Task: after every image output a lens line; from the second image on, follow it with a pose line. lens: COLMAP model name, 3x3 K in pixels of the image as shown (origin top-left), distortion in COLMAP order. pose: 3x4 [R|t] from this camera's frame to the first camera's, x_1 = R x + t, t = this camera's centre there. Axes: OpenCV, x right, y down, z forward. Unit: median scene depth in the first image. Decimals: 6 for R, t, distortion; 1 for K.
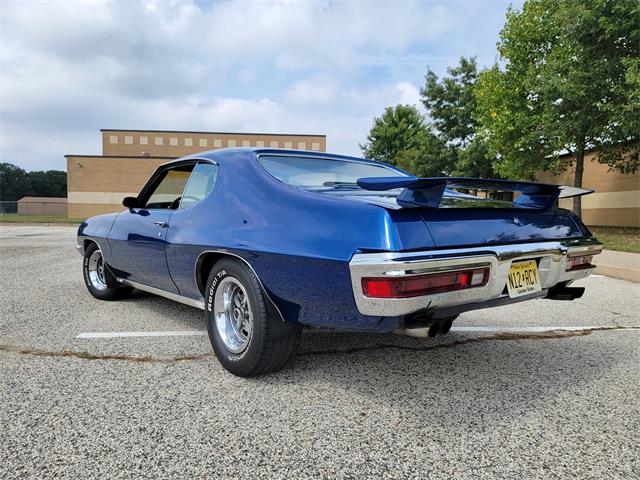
lens RADIAL K [[451.3, 0, 314.0], [0, 451.3, 240.5], [0, 0, 1]] dist [0.053224, -0.043323]
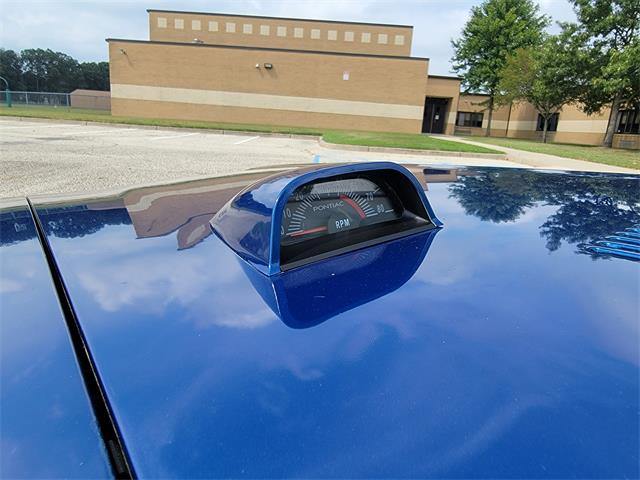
lens RADIAL K [[474.8, 0, 320.0], [0, 474.8, 240.0], [0, 0, 1]] dist [0.000321, -0.000327]
pose [[0.992957, 0.076657, -0.090336, -0.046895], [-0.058615, 0.980471, 0.187725, -0.010071], [0.102962, -0.181107, 0.978059, 0.117177]]
